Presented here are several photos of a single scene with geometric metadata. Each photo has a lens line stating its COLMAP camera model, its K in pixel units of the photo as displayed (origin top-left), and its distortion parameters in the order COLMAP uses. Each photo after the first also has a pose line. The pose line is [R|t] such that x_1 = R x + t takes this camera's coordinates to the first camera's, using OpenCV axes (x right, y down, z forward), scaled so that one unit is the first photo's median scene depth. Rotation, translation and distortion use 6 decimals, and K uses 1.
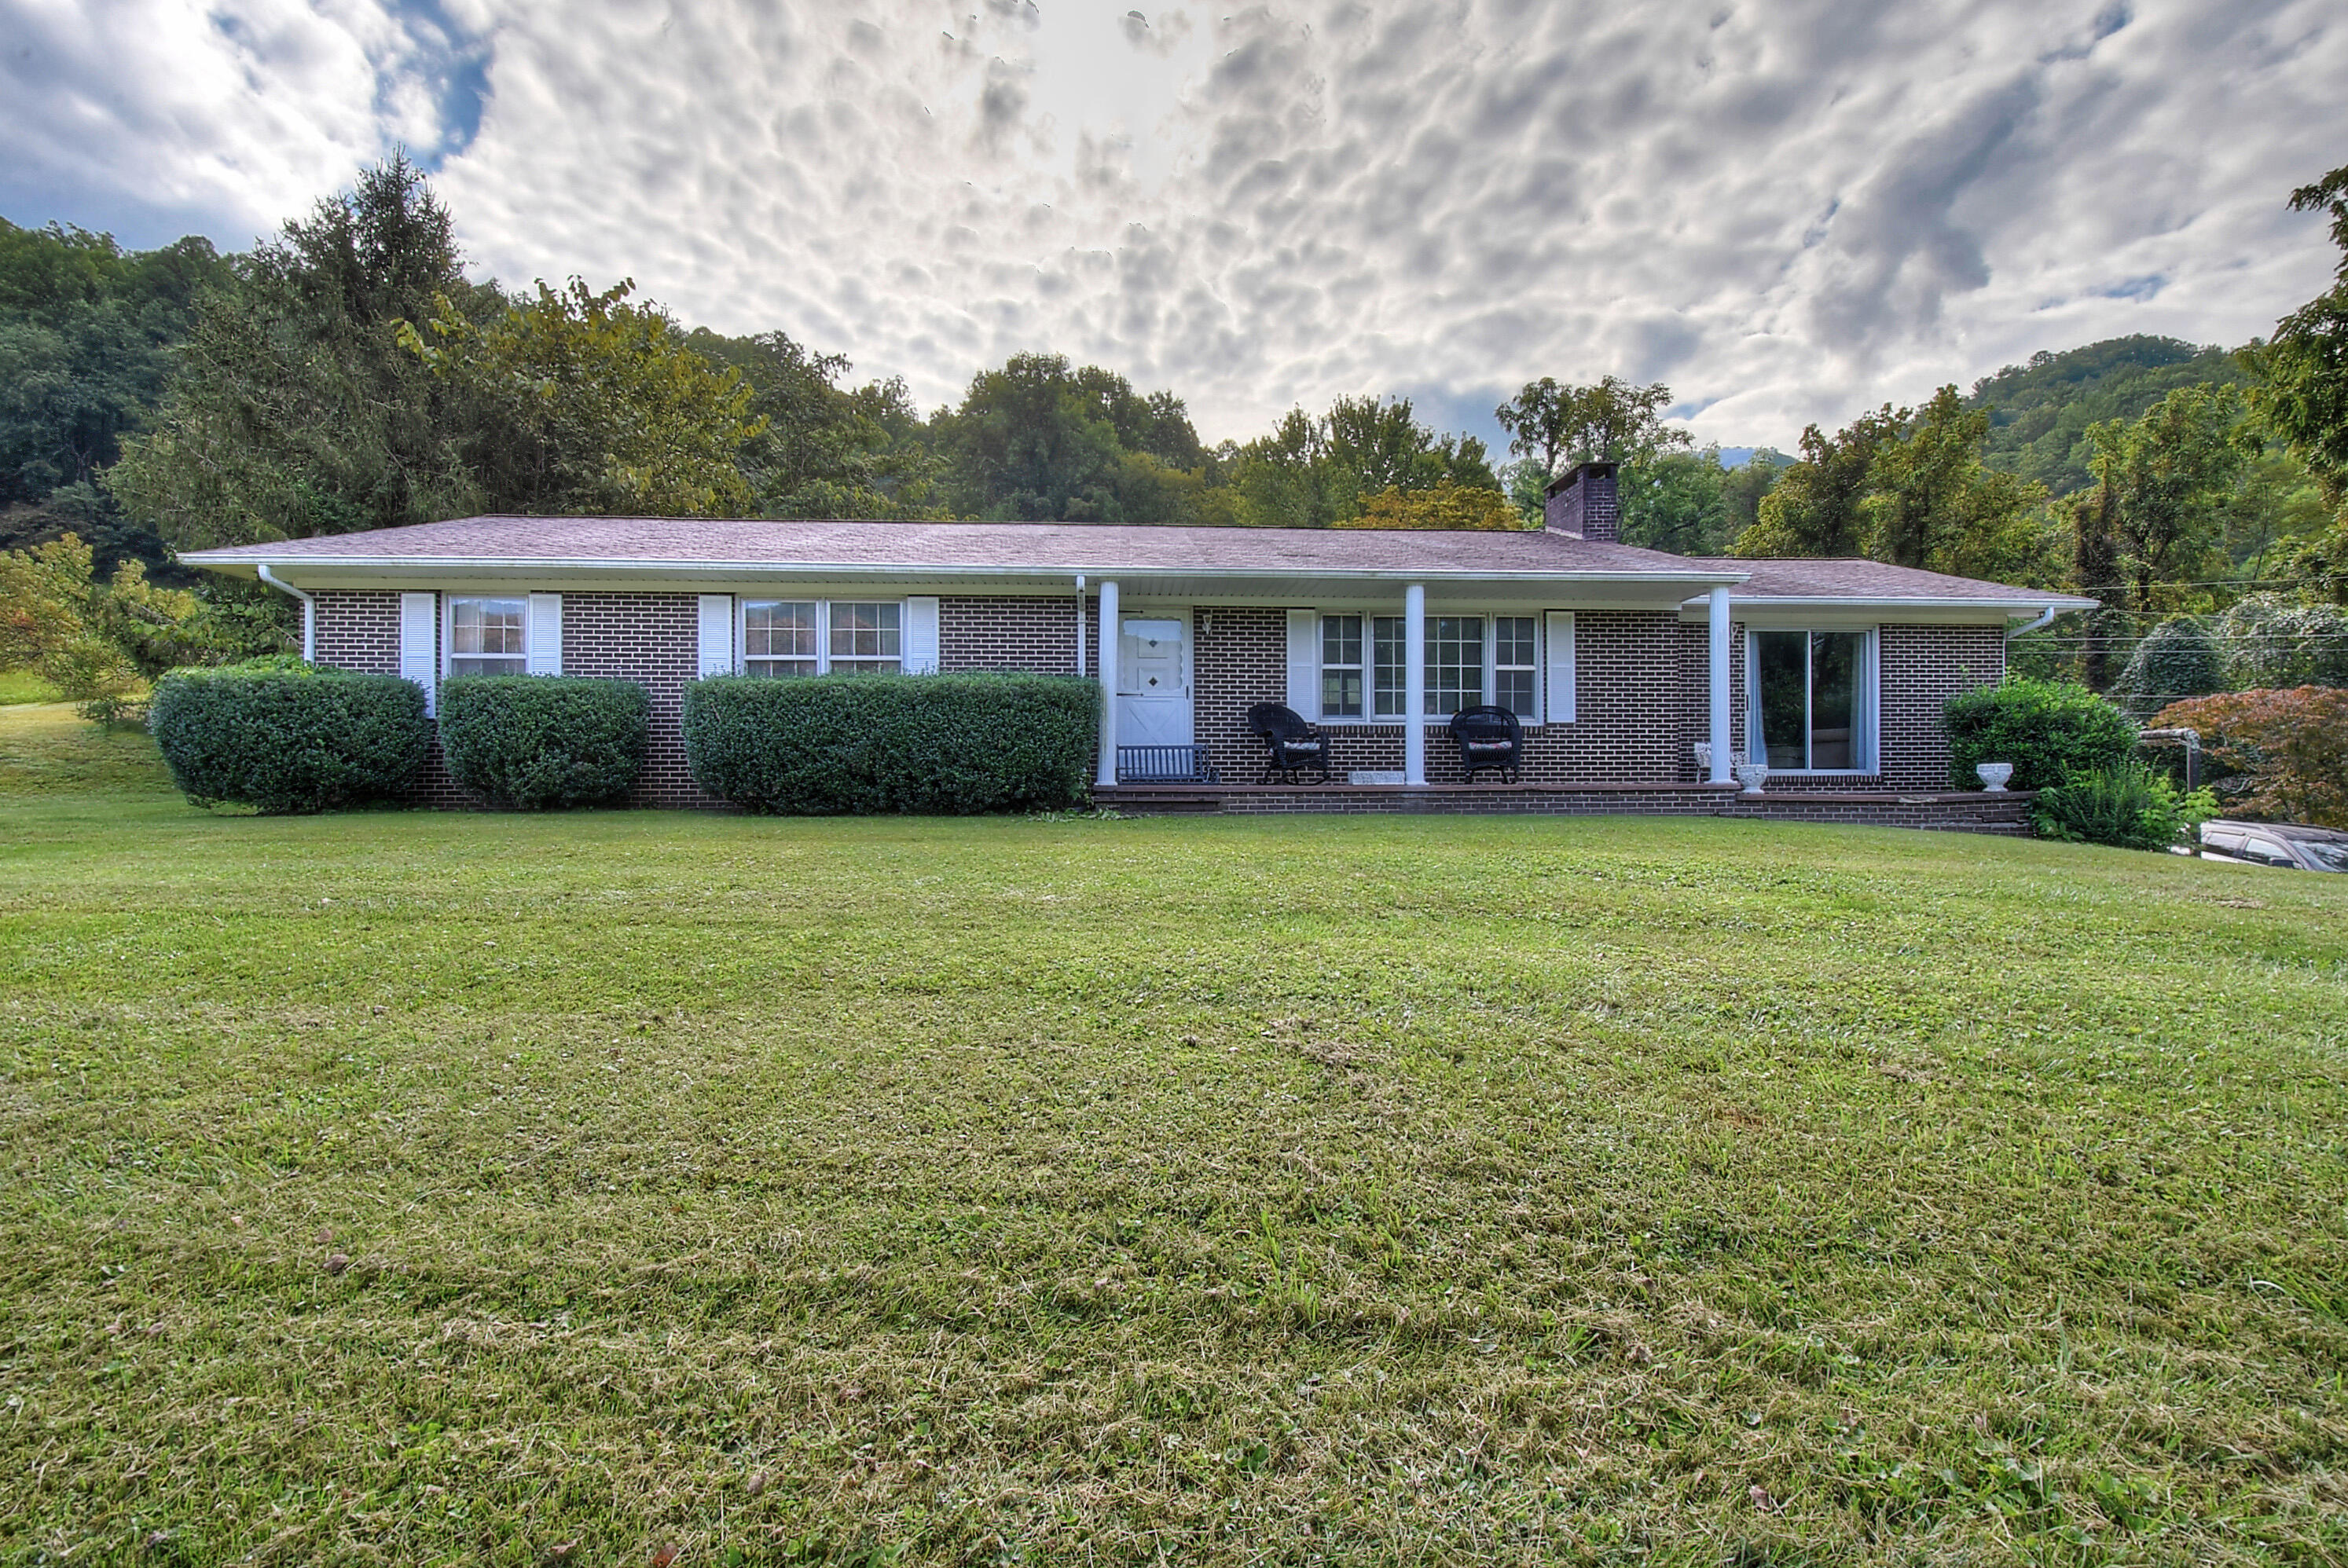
lens RADIAL K [[1043.4, 0, 1186.5], [0, 1043.4, 790.9], [0, 0, 1]] dist [0.008829, -0.010020]
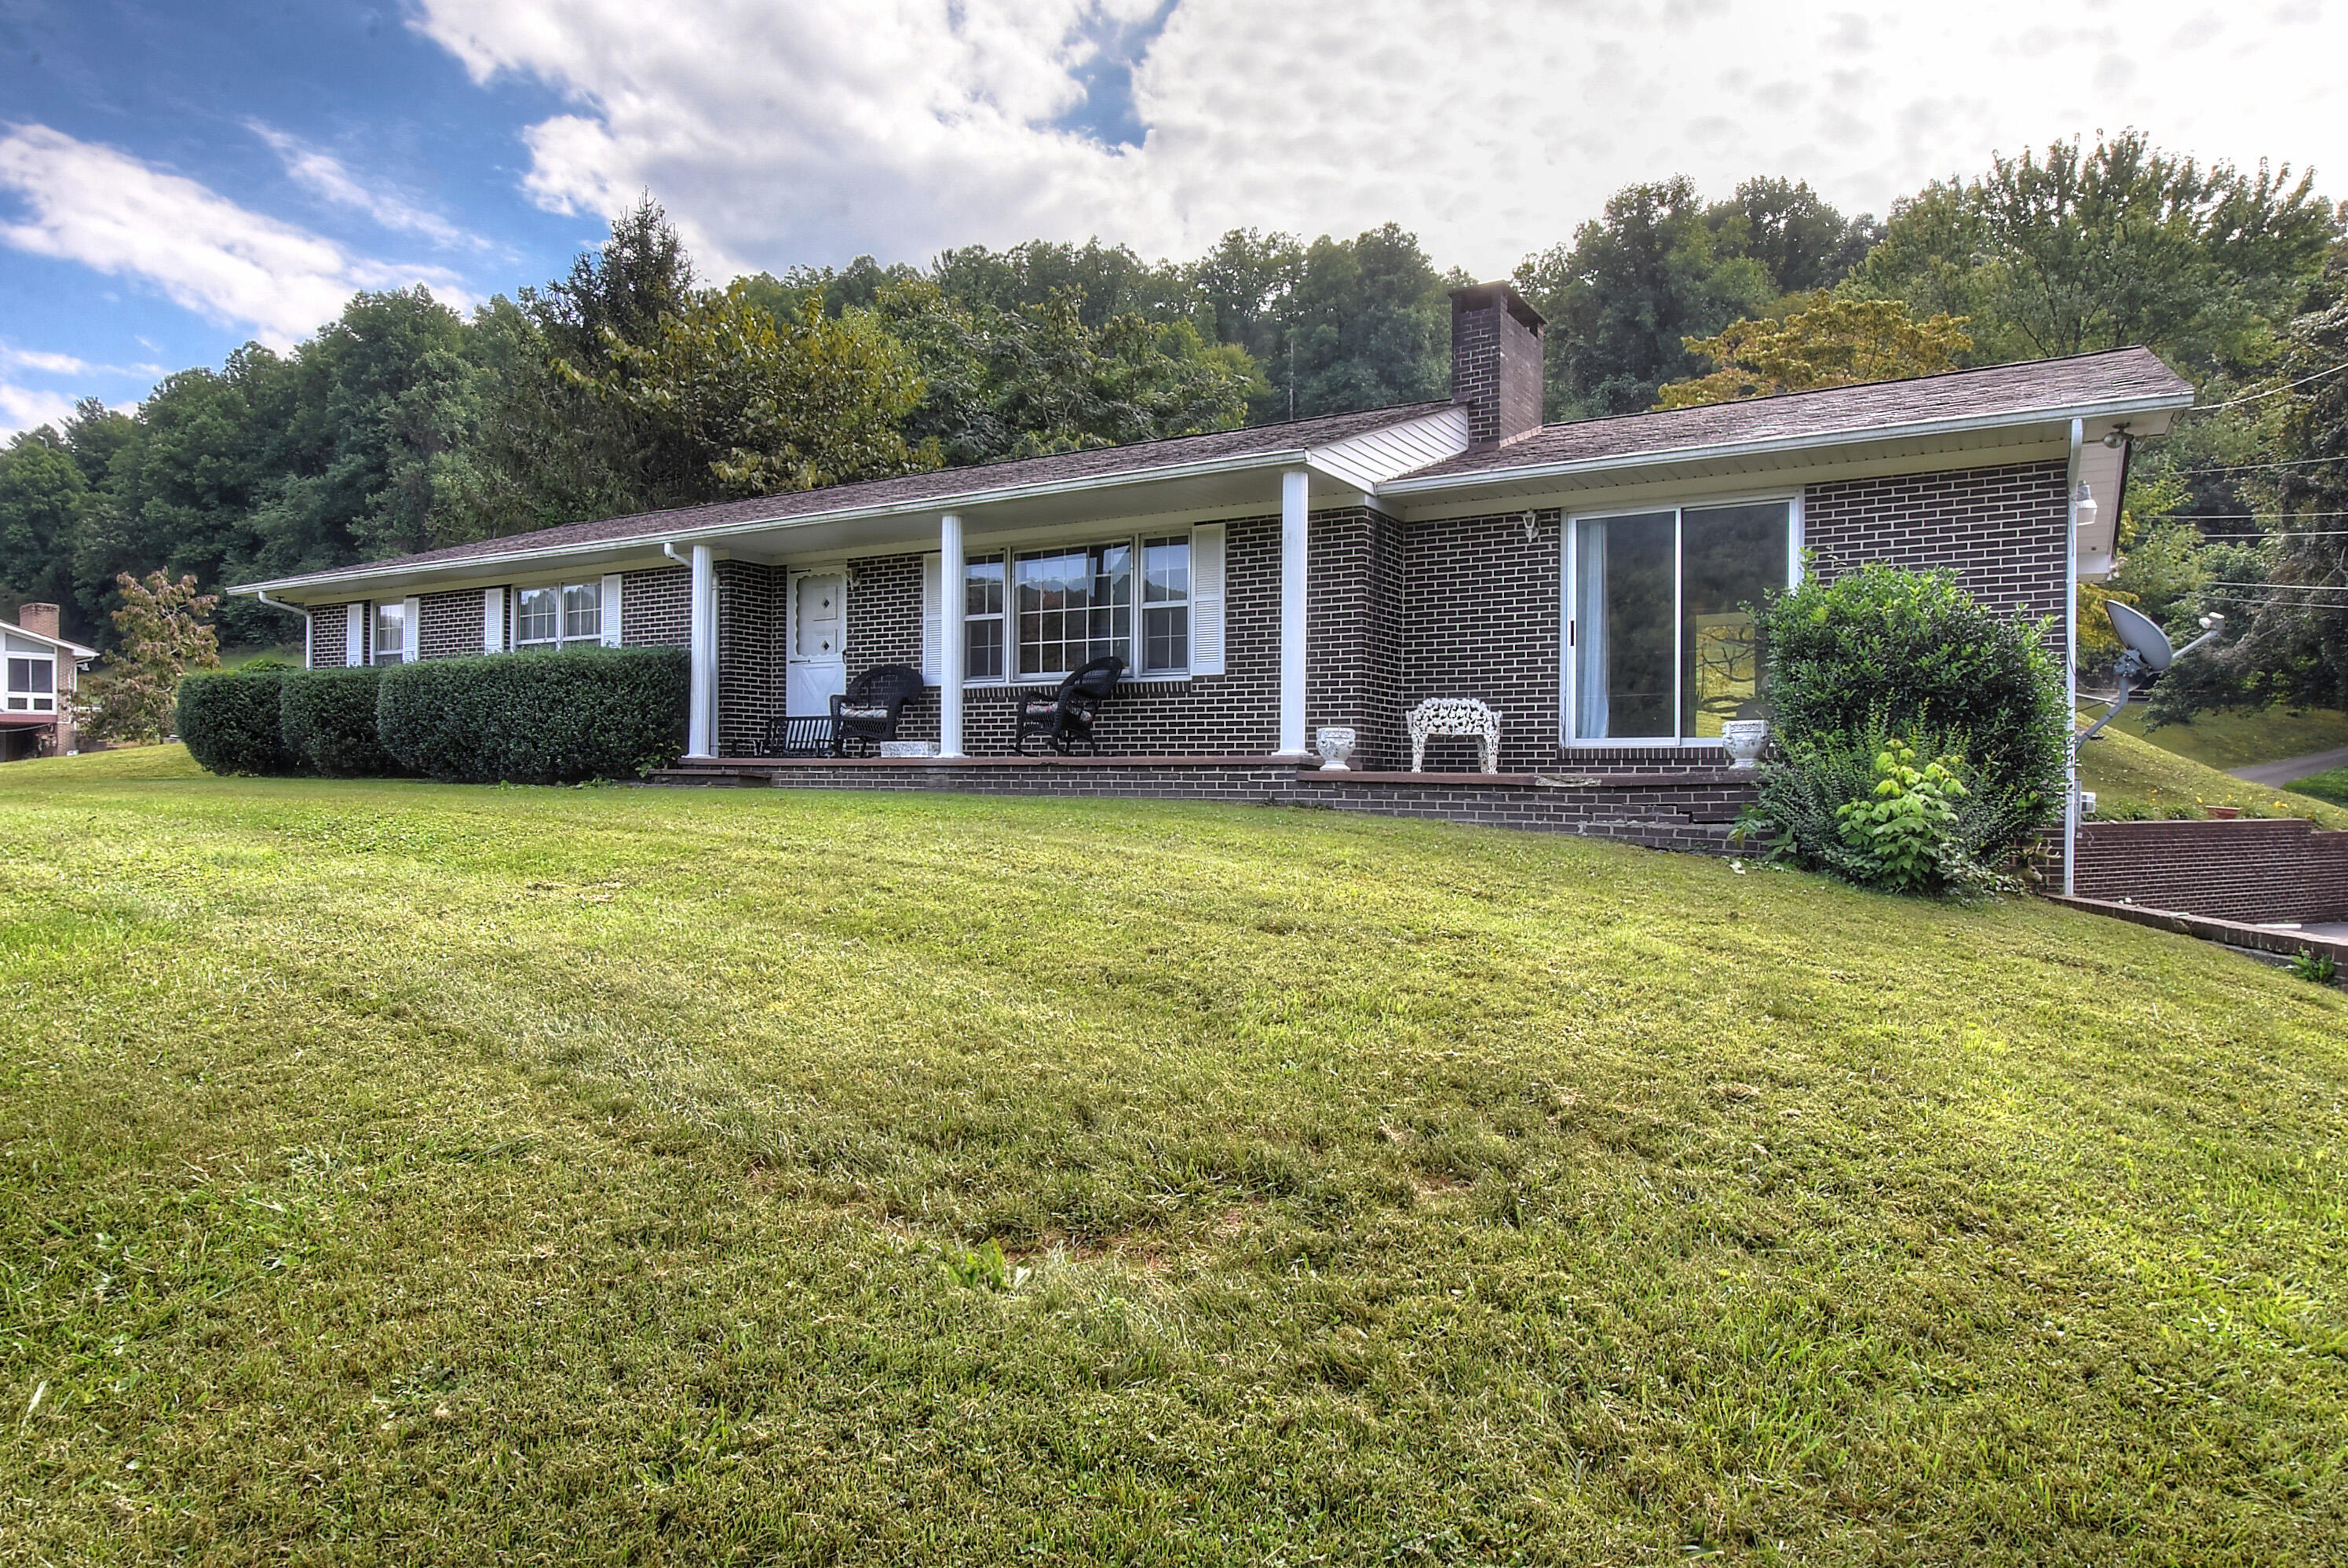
lens RADIAL K [[1391.4, 0, 1174.0], [0, 1391.4, 784.0], [0, 0, 1]] dist [0.000860, -0.000598]
pose [[0.813499, 0.009907, -0.581482, 0.983831], [-0.013390, 0.999909, -0.001697, 0.014230], [0.581413, 0.009167, 0.813557, 0.207504]]
